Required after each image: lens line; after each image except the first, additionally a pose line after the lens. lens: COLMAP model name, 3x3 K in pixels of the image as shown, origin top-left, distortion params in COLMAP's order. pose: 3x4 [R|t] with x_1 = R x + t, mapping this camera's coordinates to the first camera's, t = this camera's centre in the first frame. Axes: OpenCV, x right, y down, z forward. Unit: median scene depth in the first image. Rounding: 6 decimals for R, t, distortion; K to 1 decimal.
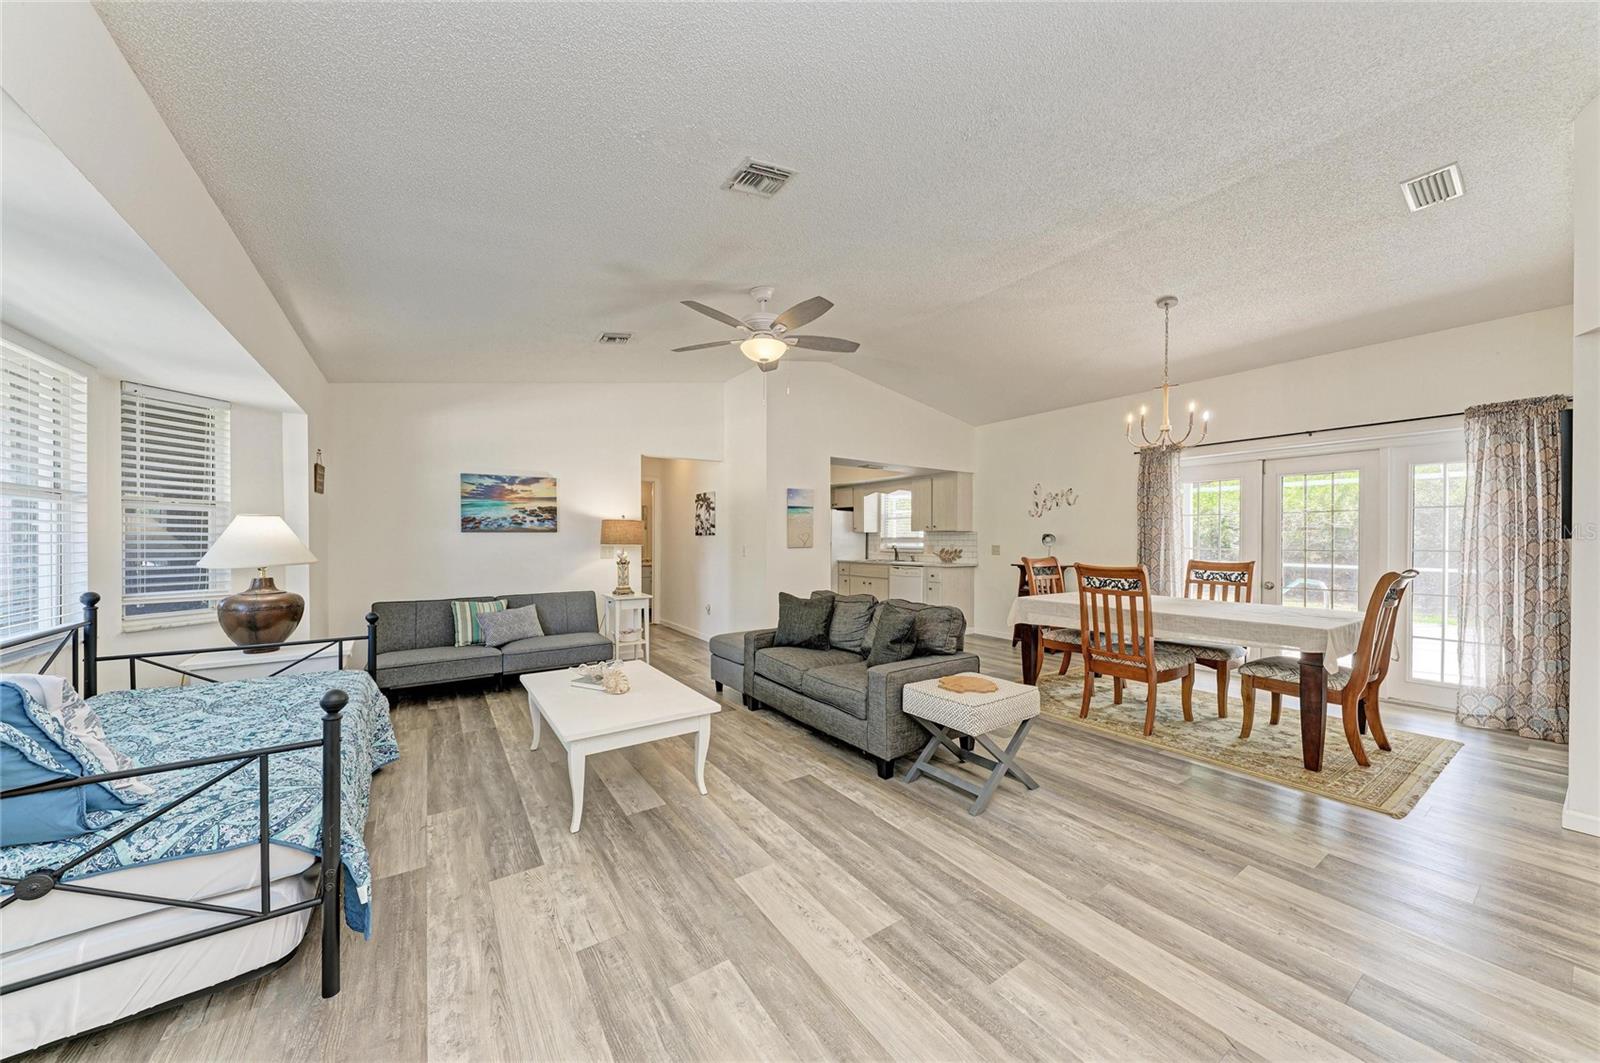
lens RADIAL K [[561.5, 0, 808.9], [0, 561.5, 540.4], [0, 0, 1]] dist [0.017140, -0.006349]
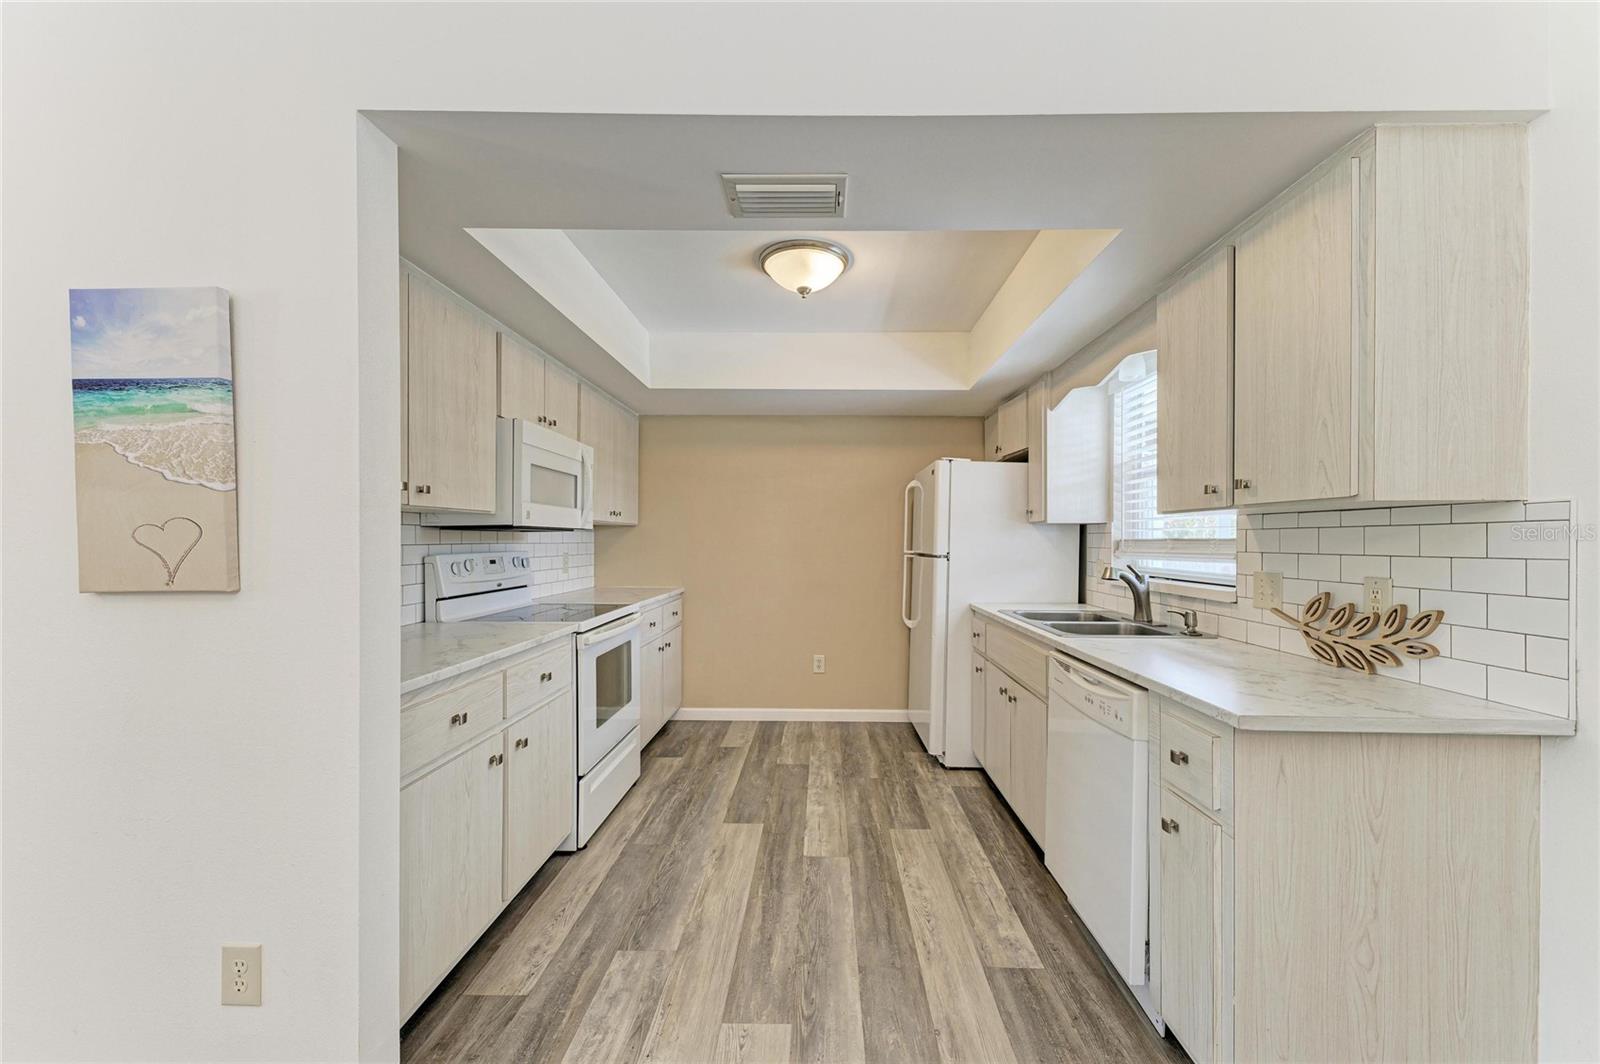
lens RADIAL K [[629.5, 0, 811.3], [0, 629.5, 537.7], [0, 0, 1]] dist [0.021502, -0.000475]
pose [[0.815336, -0.000735, -0.578988, 0.379293], [-0.002629, 0.999984, -0.004971, -0.007485], [0.578982, 0.005575, 0.815321, 1.208157]]
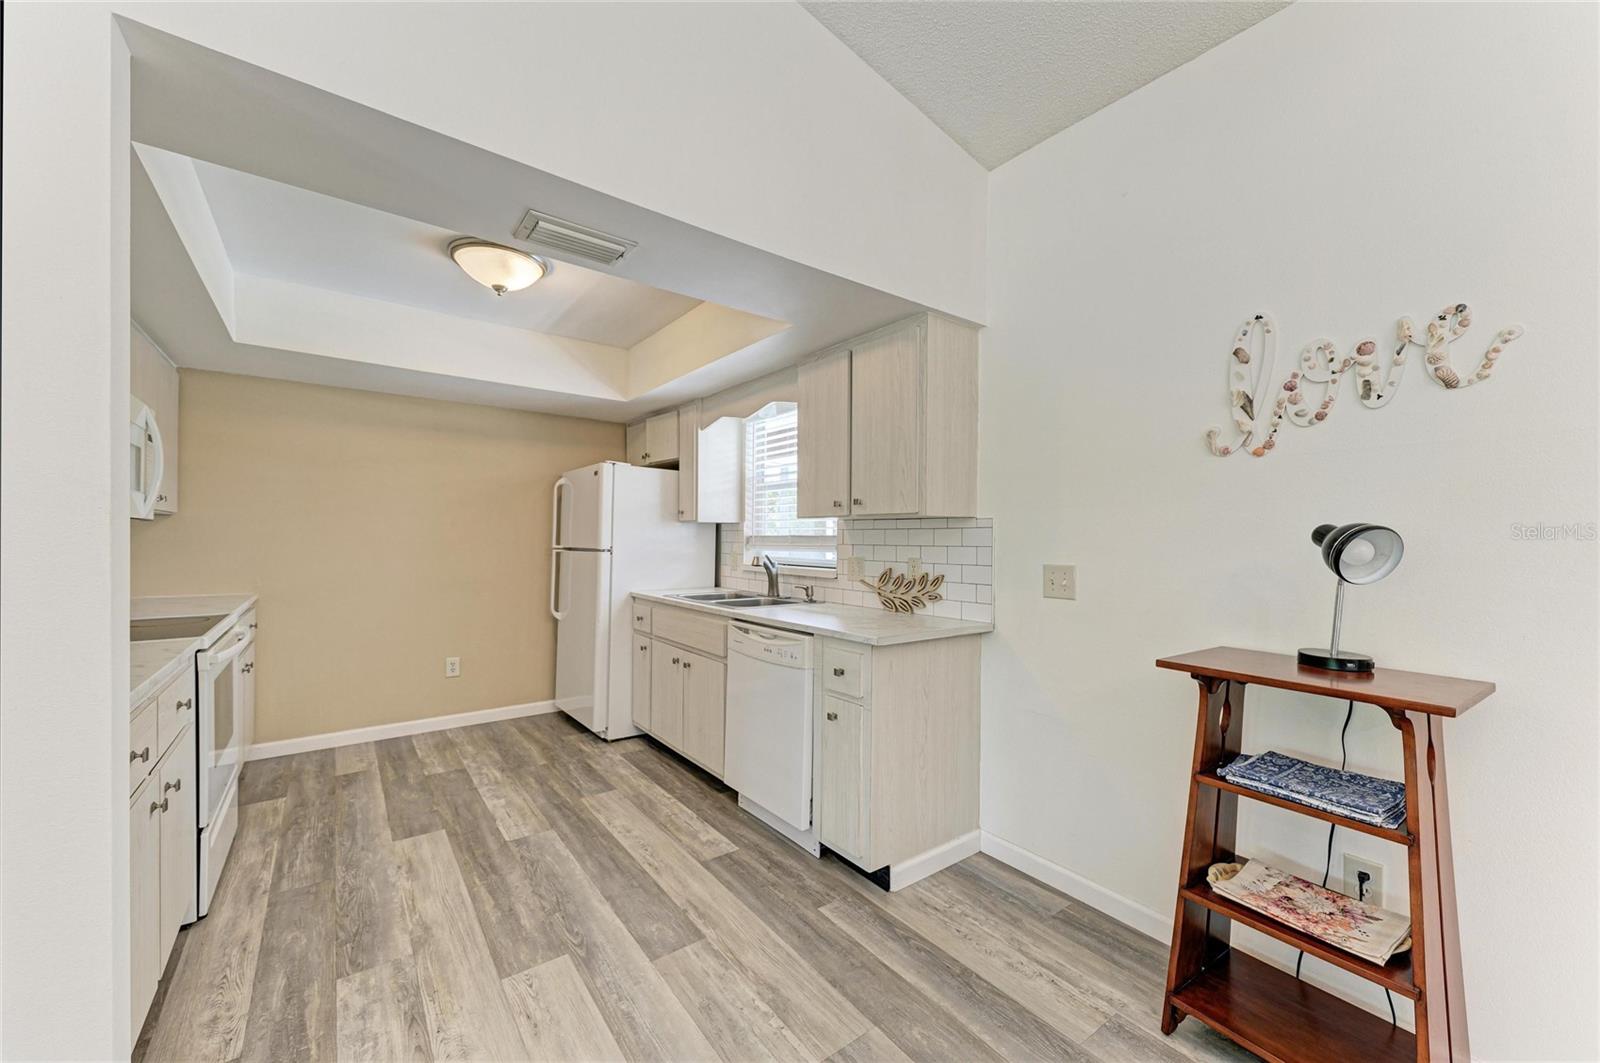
lens RADIAL K [[629.5, 0, 811.3], [0, 629.5, 537.2], [0, 0, 1]] dist [0.021502, -0.000475]
pose [[0.998751, 0.005659, 0.049651, 0.297915], [-0.005651, 0.999984, -0.000301, -0.007832], [-0.049652, 0.000020, 0.998767, 1.070776]]
